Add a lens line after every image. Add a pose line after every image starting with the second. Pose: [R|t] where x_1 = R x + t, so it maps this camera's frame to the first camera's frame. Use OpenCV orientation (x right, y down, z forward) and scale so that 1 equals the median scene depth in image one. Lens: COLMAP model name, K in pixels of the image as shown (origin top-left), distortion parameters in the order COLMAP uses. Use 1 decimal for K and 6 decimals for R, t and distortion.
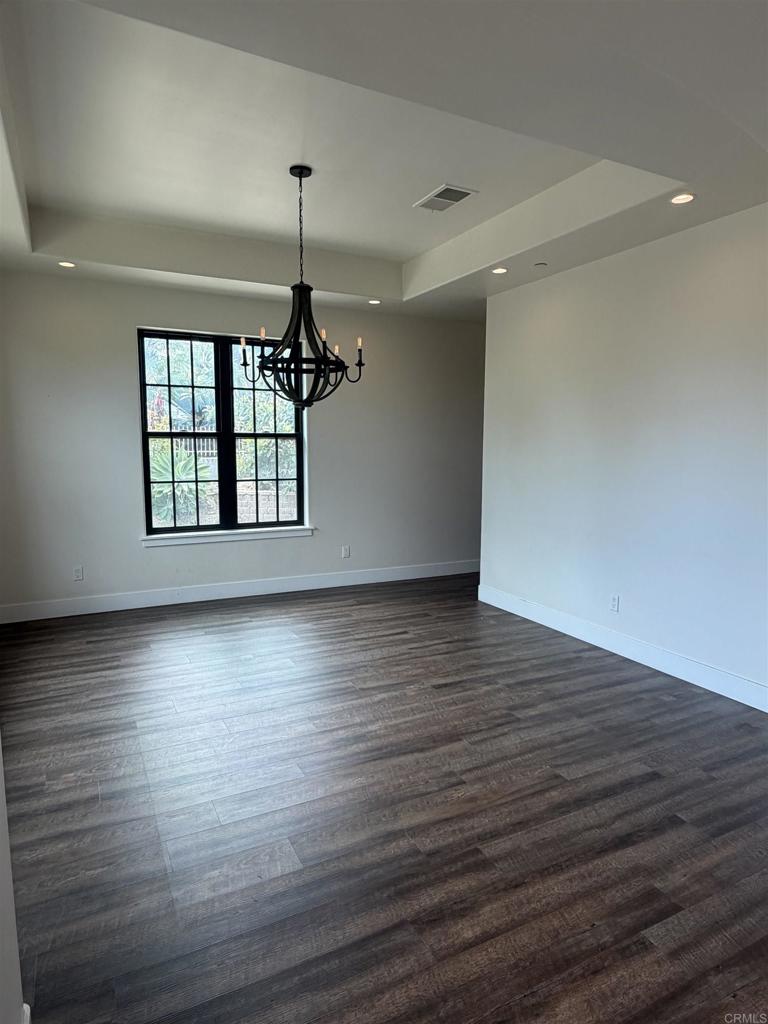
lens RADIAL K [[608.8, 0, 384.6], [0, 608.8, 516.0], [0, 0, 1]] dist [-0.002025, -0.000273]
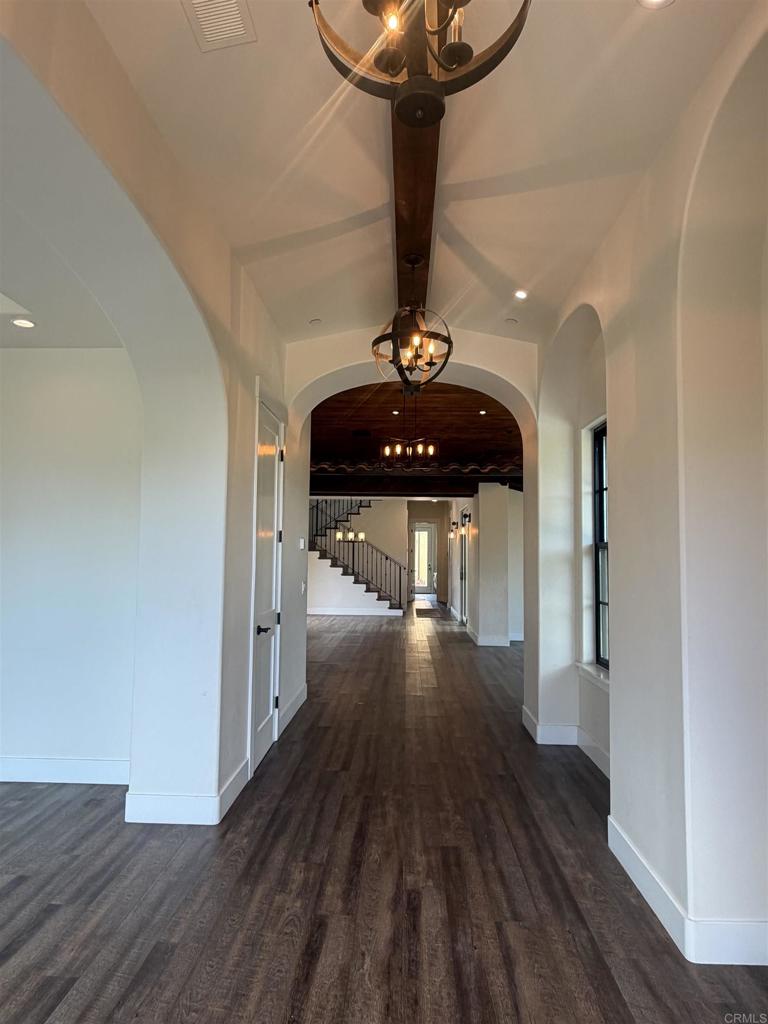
lens RADIAL K [[608.8, 0, 384.7], [0, 608.8, 512.4], [0, 0, 1]] dist [-0.002025, -0.000273]
pose [[0.491097, 0.051364, 0.869589, -0.163119], [0.102745, 0.987877, -0.116376, 0.021279], [-0.865024, 0.146498, 0.479866, -0.065703]]
